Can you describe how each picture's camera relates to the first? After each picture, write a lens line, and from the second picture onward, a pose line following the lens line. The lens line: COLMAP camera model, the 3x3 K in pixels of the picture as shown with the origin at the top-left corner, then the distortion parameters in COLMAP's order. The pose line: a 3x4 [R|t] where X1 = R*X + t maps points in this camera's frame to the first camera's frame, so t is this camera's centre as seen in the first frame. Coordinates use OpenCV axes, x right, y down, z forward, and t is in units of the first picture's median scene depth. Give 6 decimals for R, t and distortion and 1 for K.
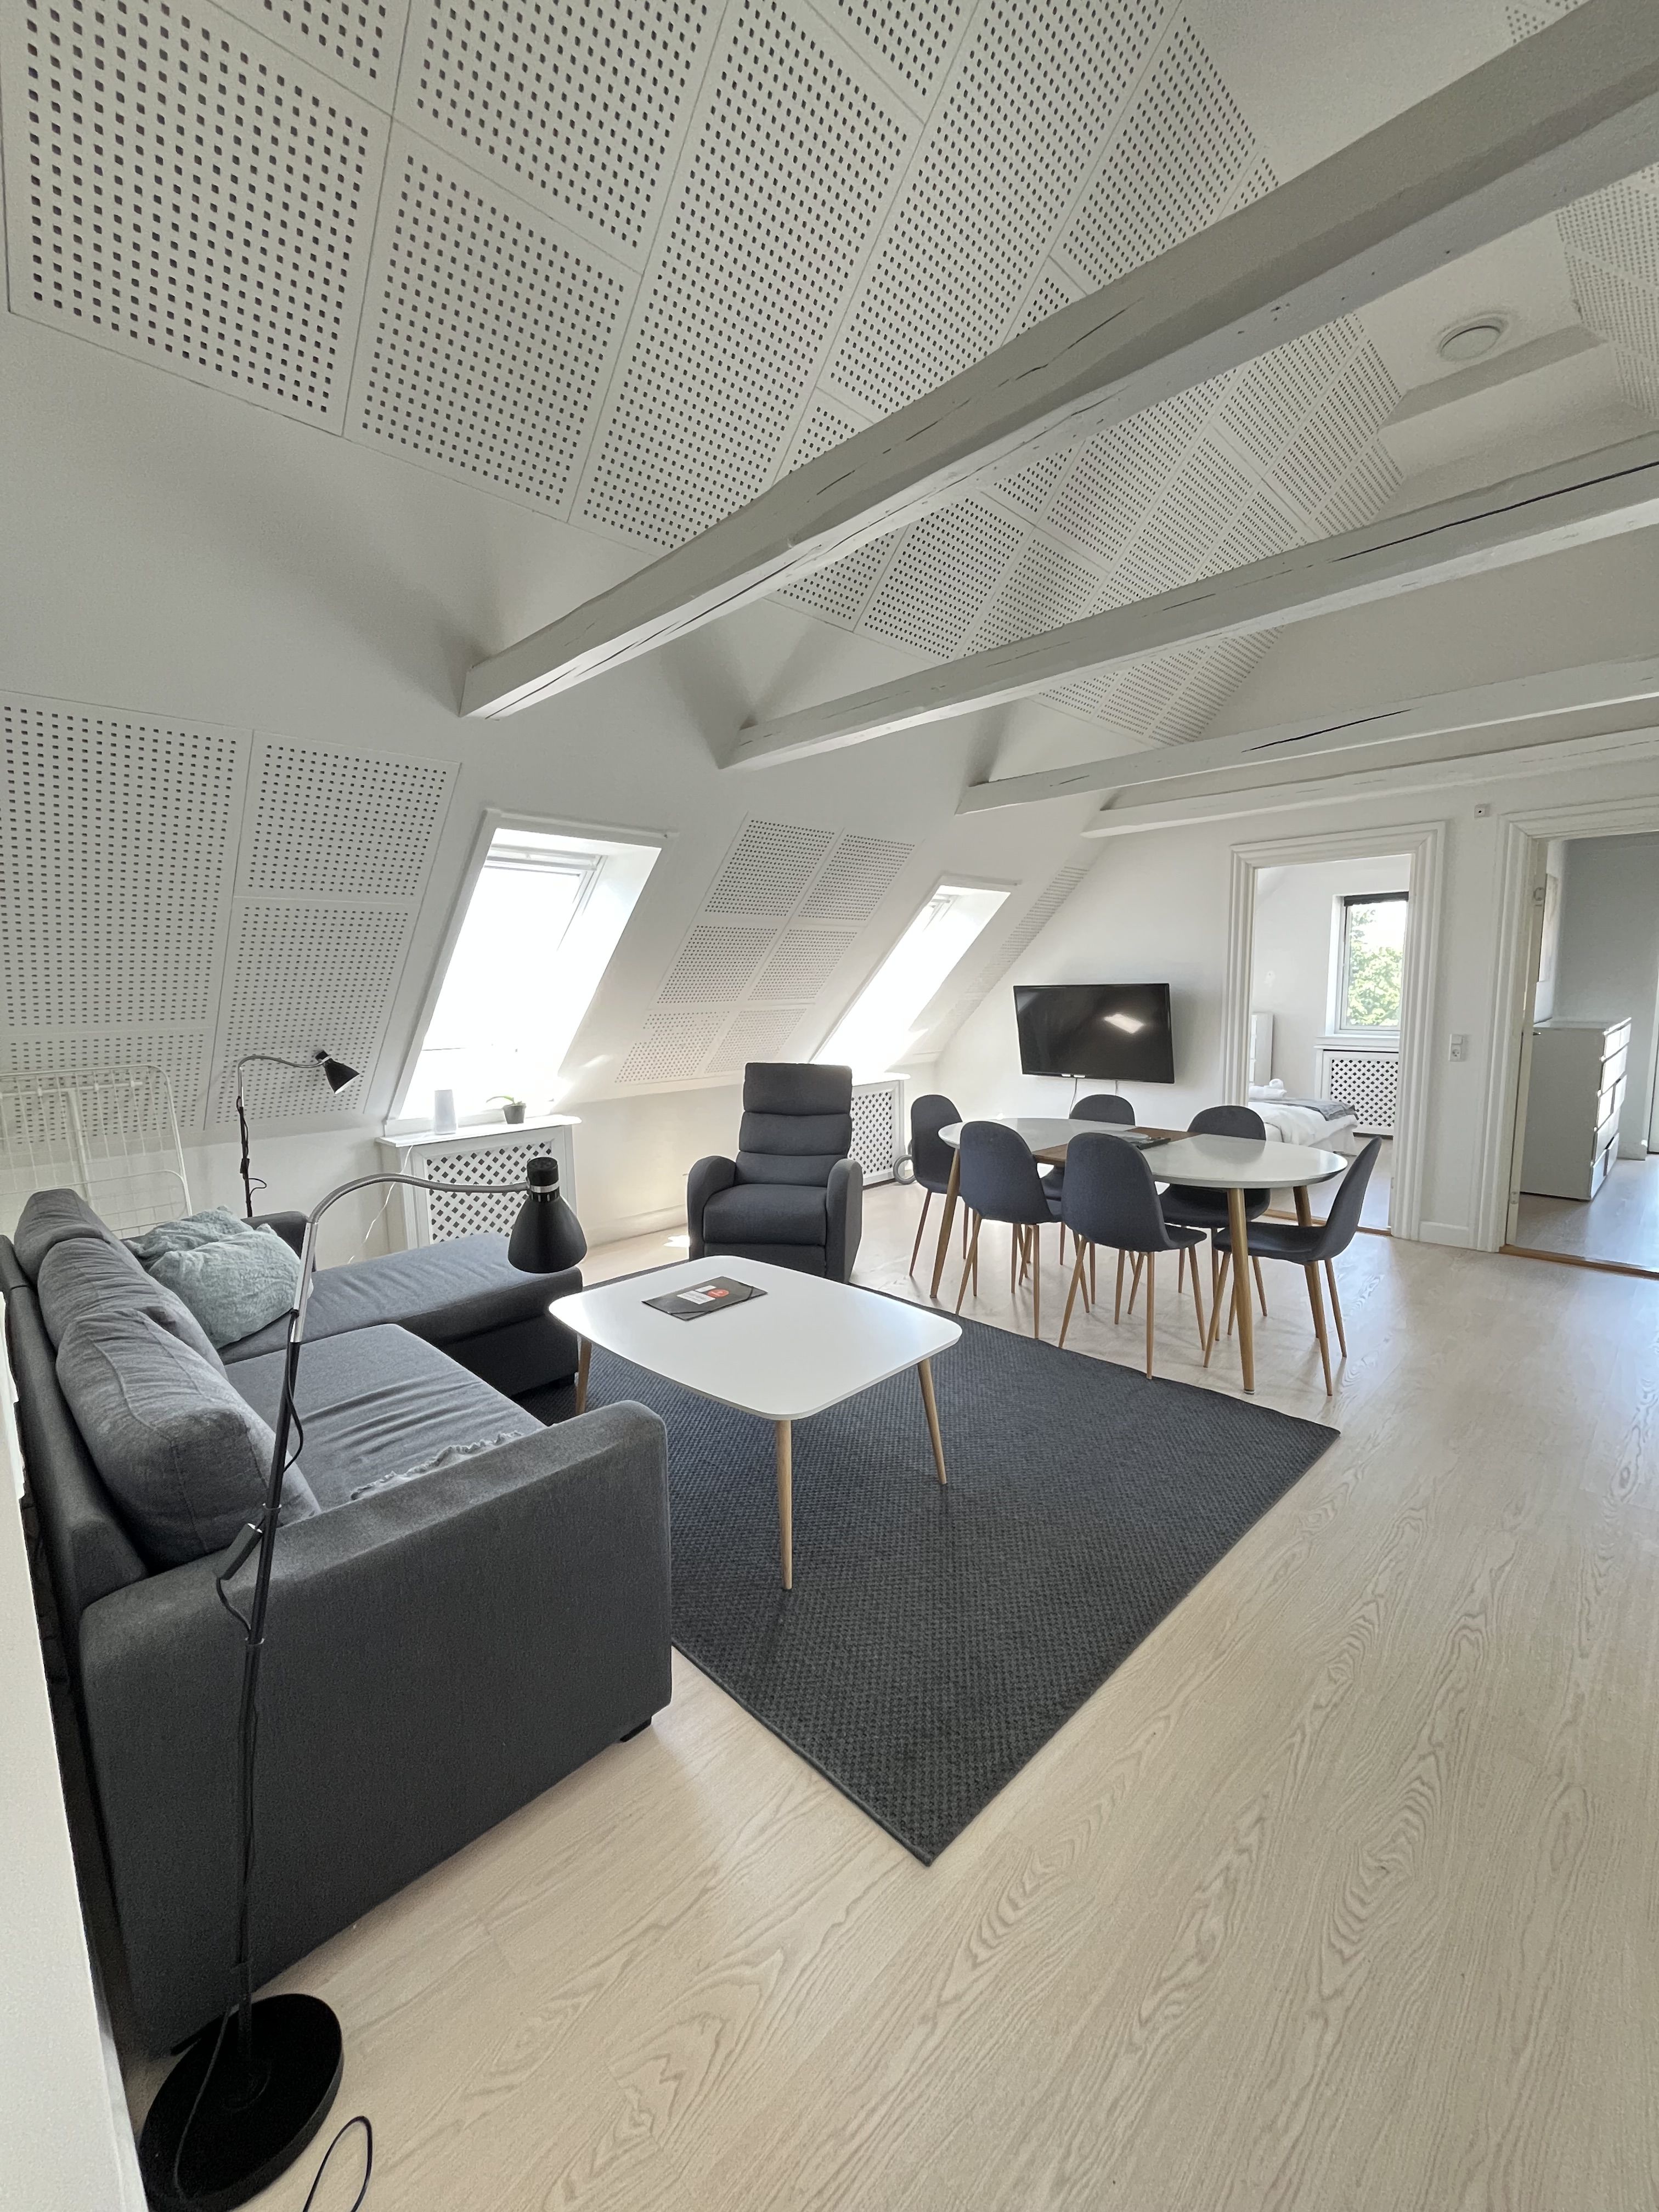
lens RADIAL K [[897.9, 0, 826.8], [0, 897.9, 1106.7], [0, 0, 1]] dist [-0.007986, 0.000316]
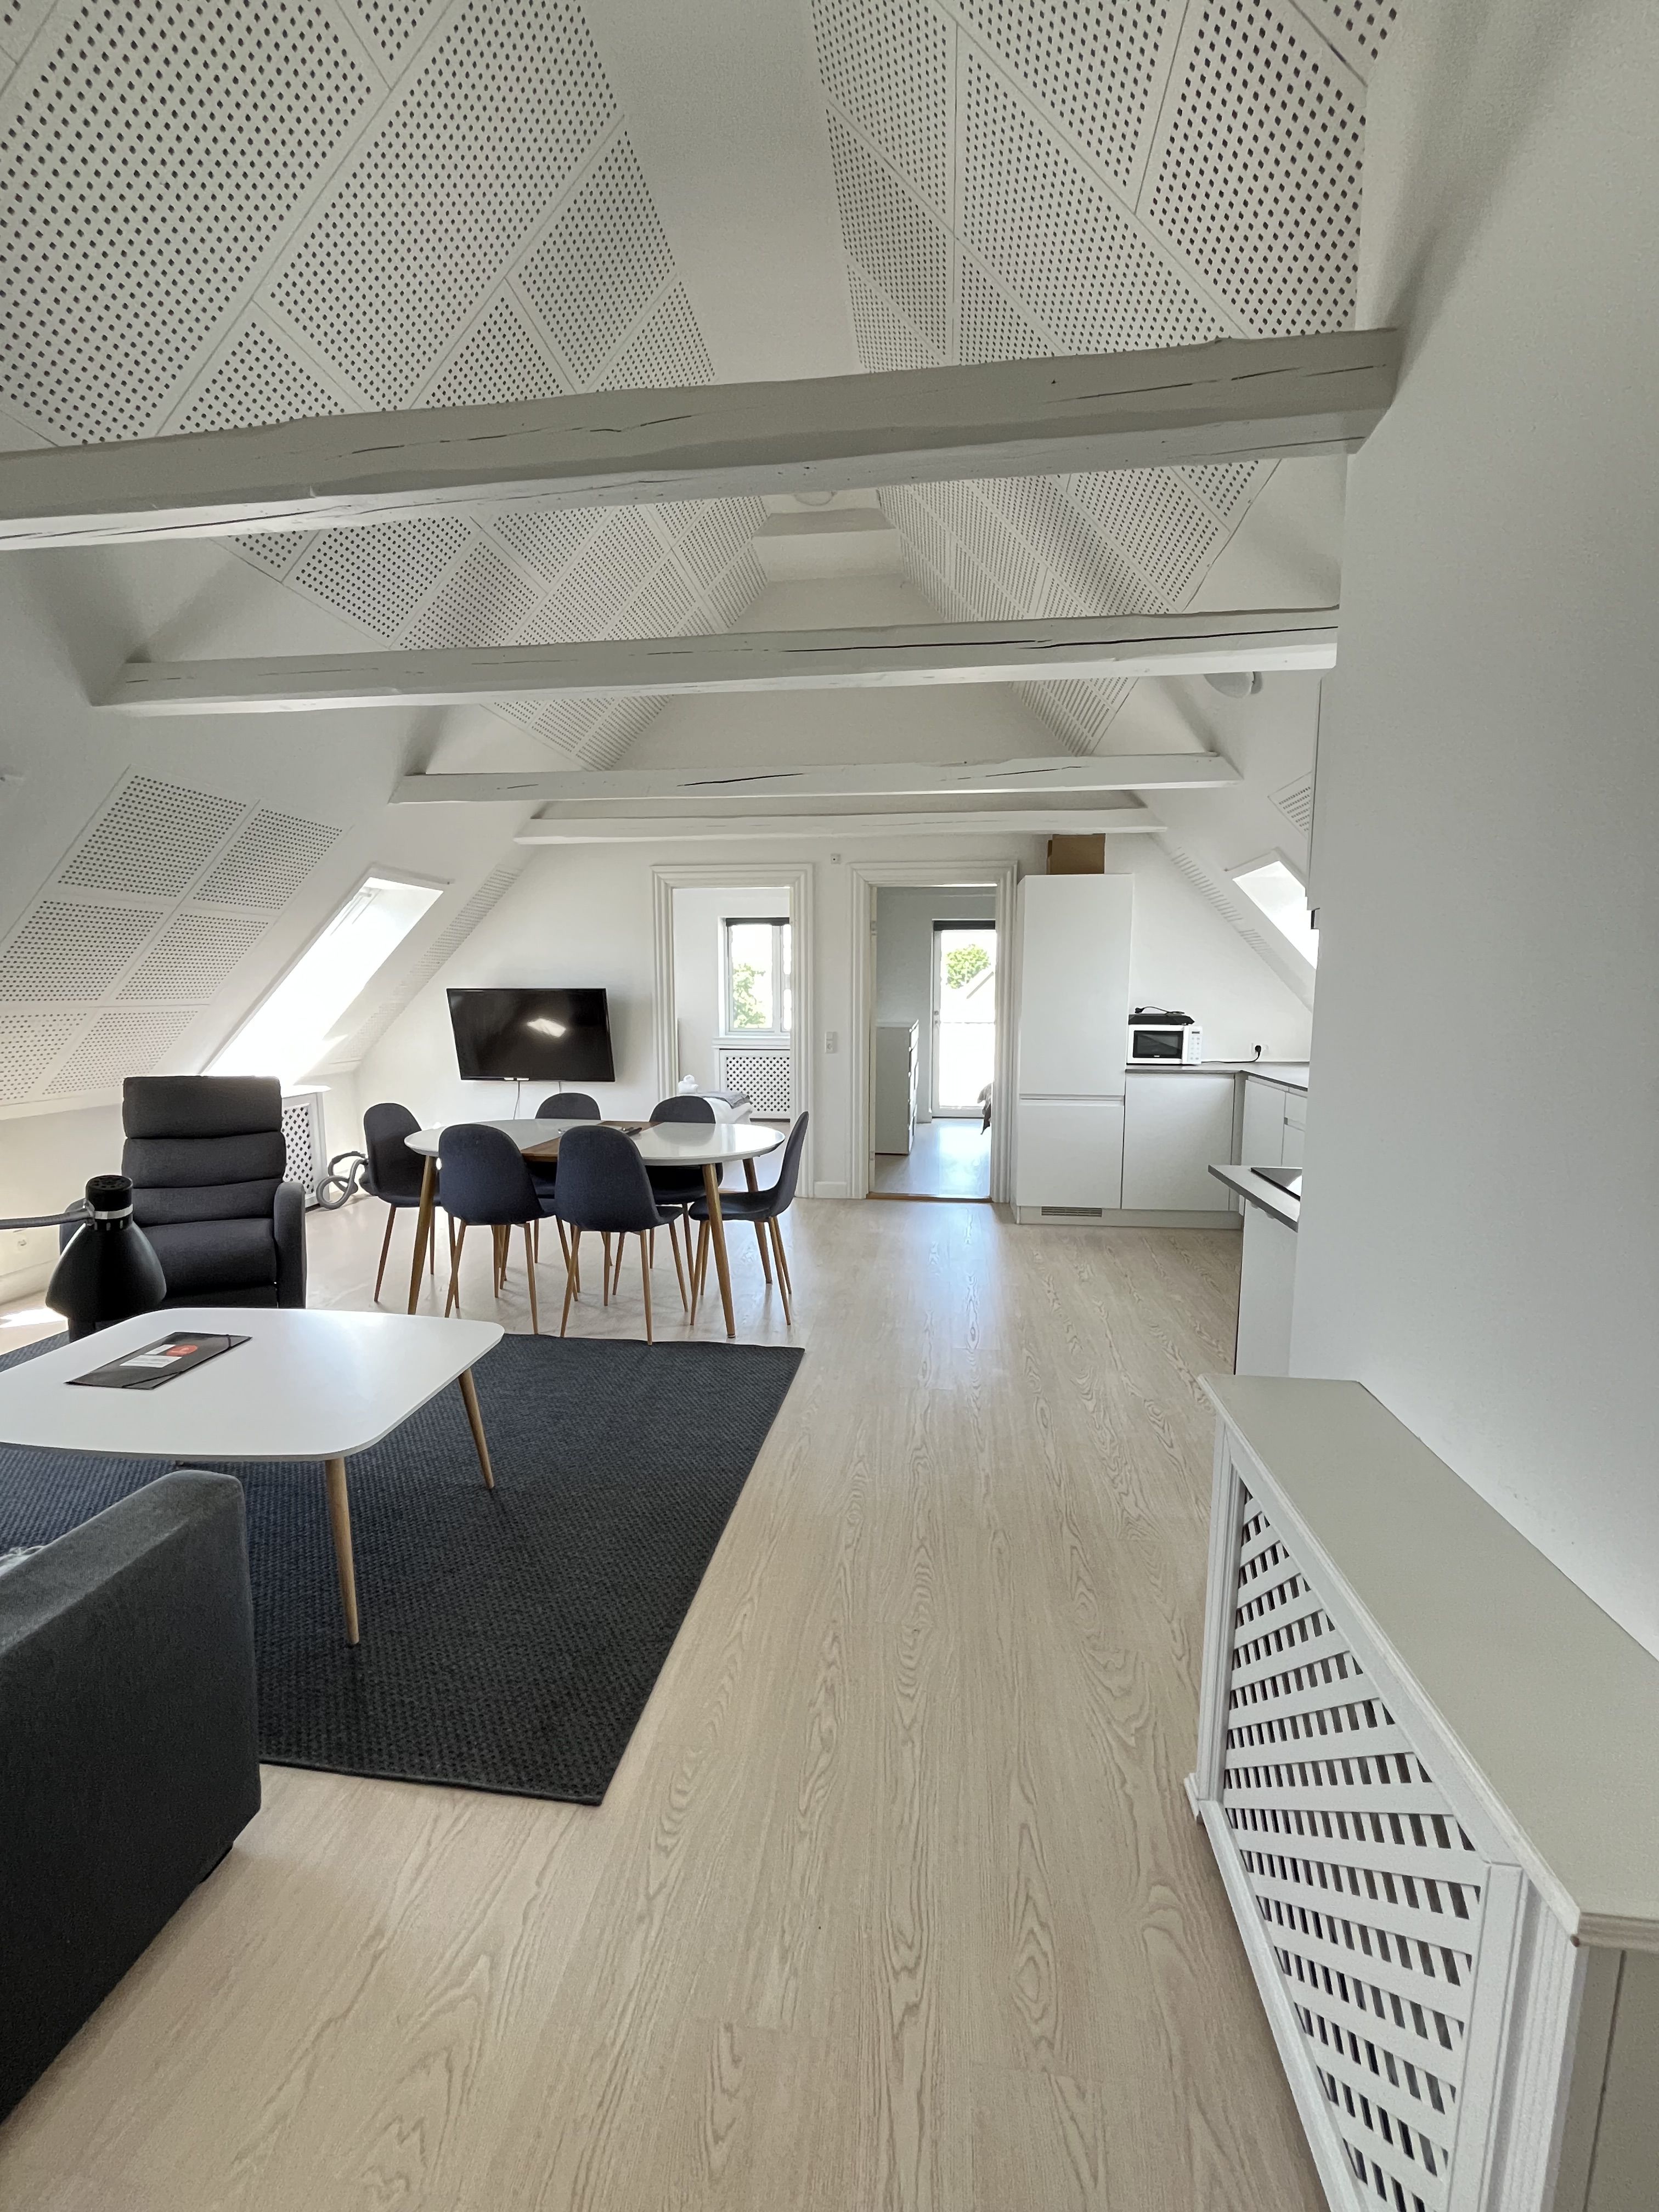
lens RADIAL K [[897.9, 0, 828.4], [0, 897.9, 1108.1], [0, 0, 1]] dist [-0.007986, 0.000316]
pose [[0.790383, -0.061251, 0.609543, -0.101176], [0.065600, 0.997730, 0.015196, 0.008994], [-0.609091, 0.027975, 0.792607, -0.012159]]
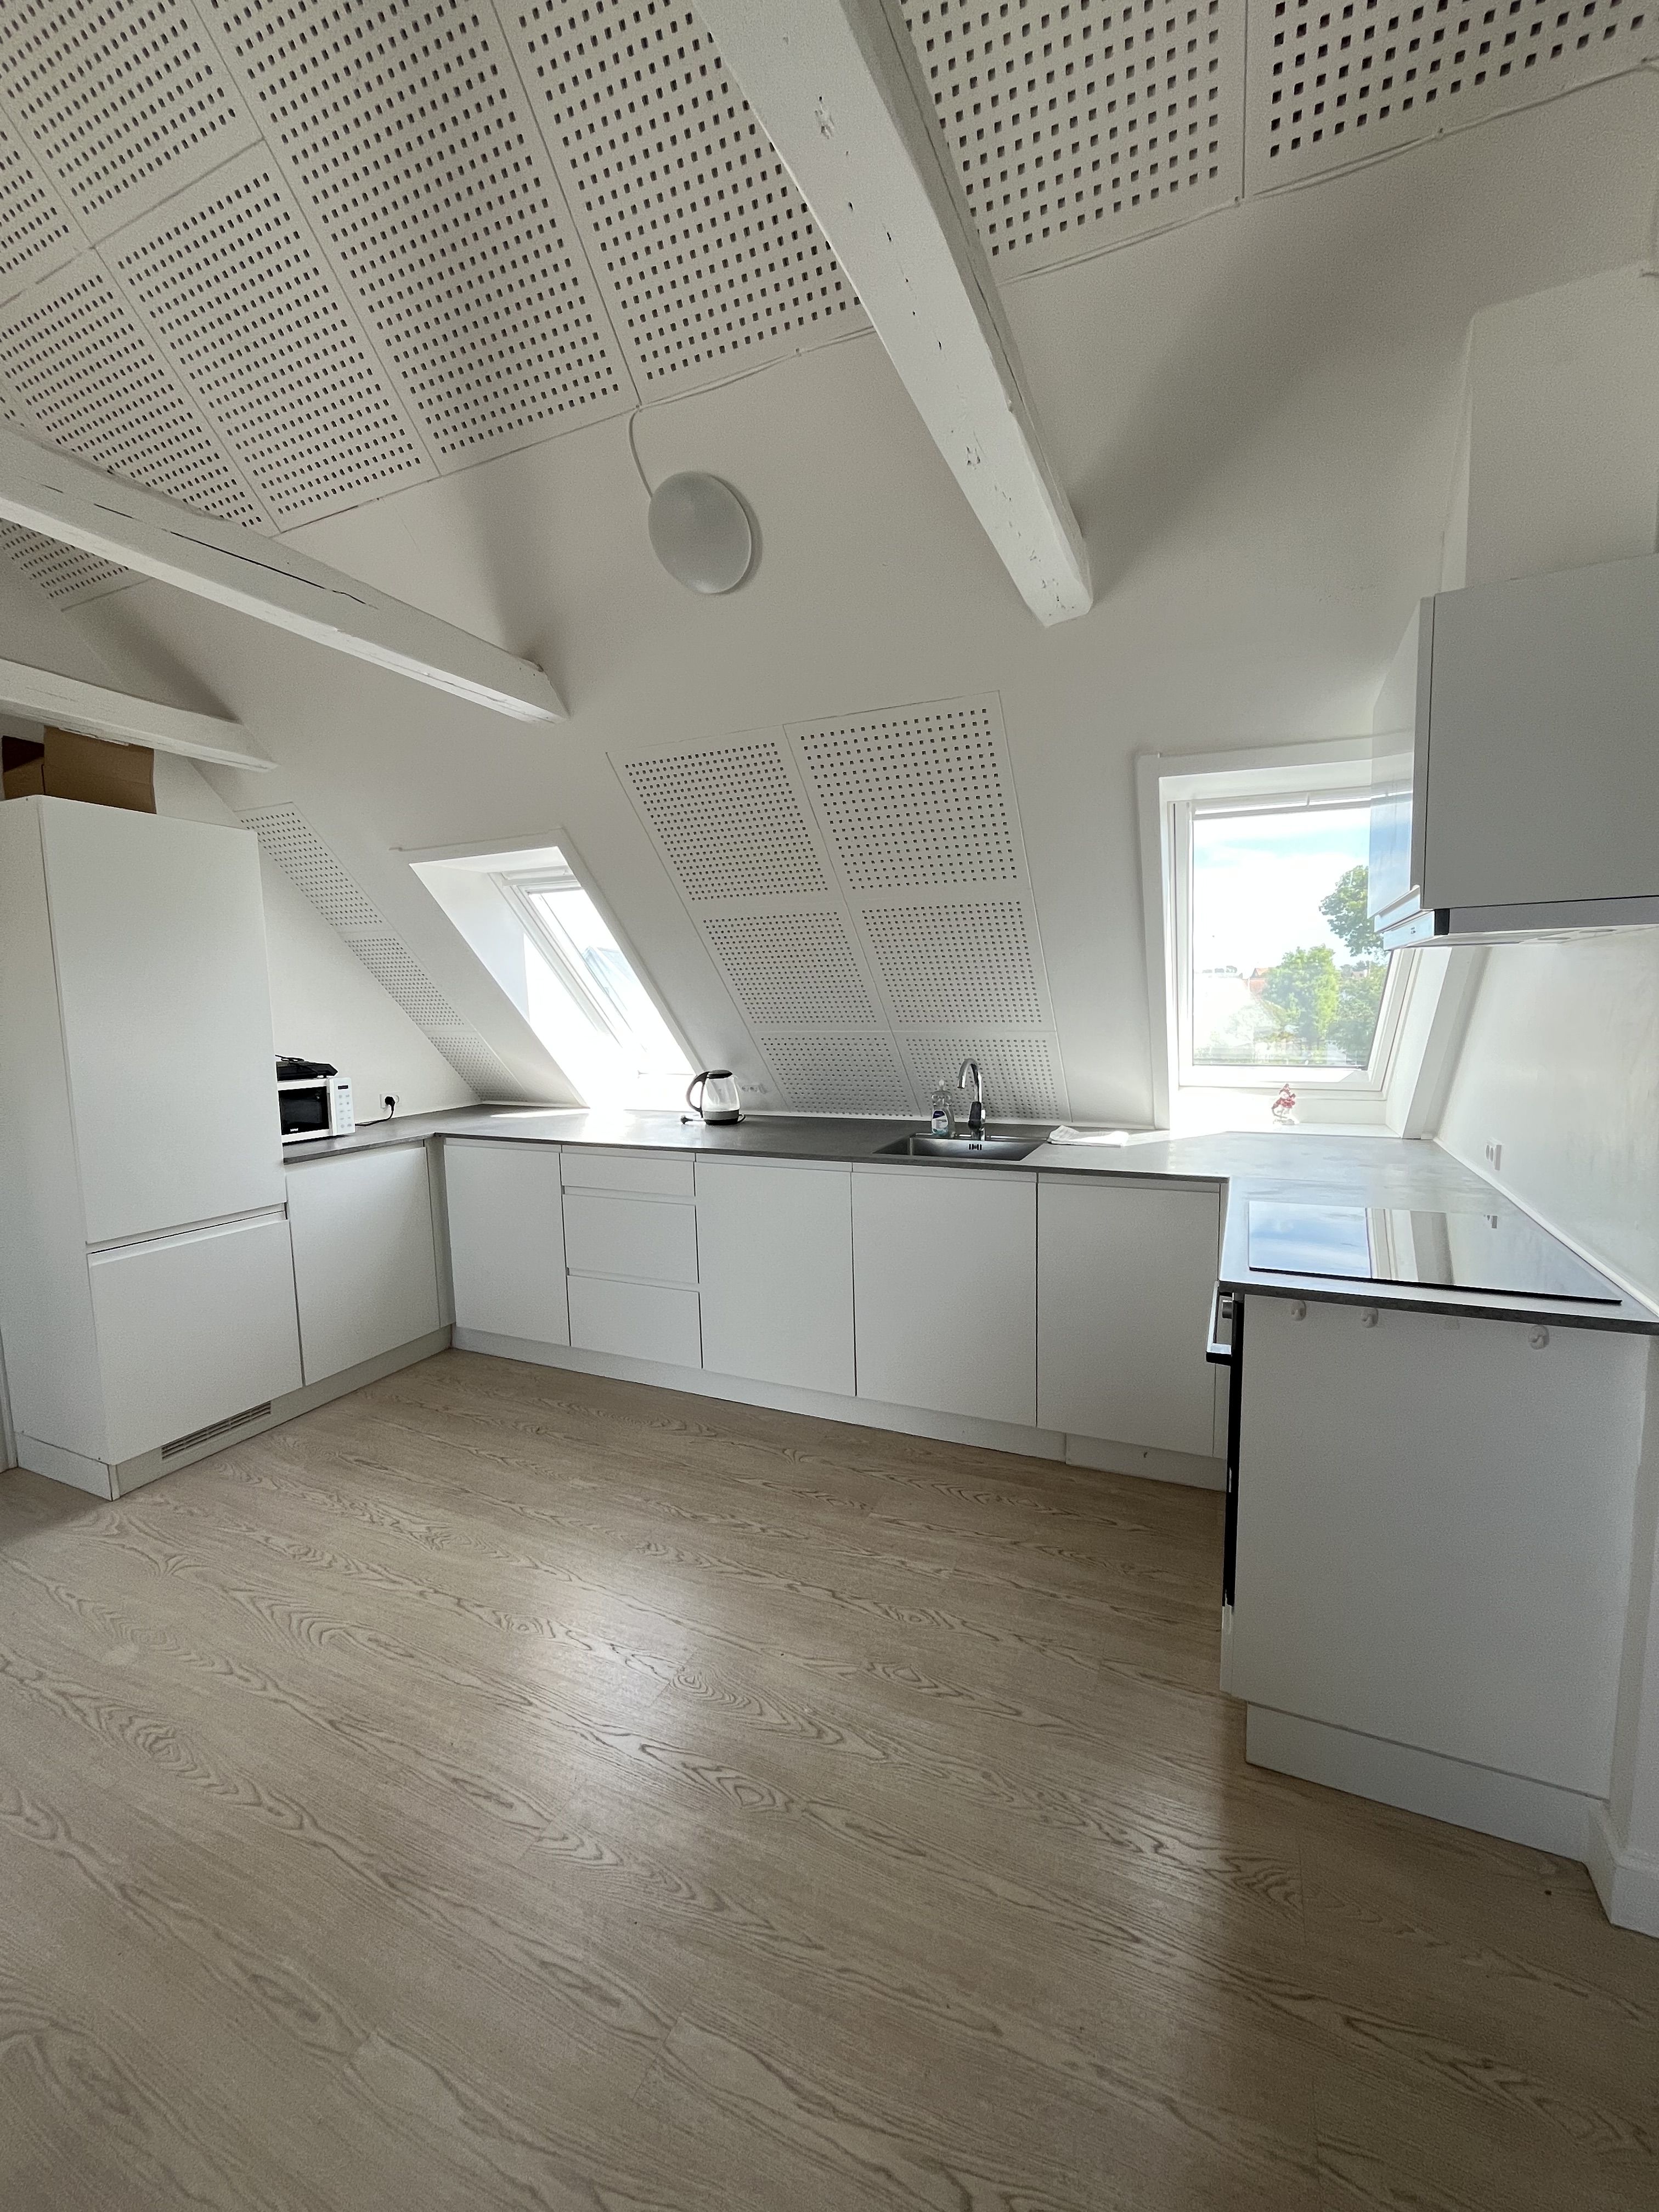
lens RADIAL K [[897.9, 0, 837.9], [0, 897.9, 1104.0], [0, 0, 1]] dist [-0.007986, 0.000316]
pose [[-0.353152, -0.068400, 0.933062, 0.160780], [0.146944, 0.980890, 0.127522, -0.076240], [-0.923954, 0.182142, -0.336352, 0.590910]]
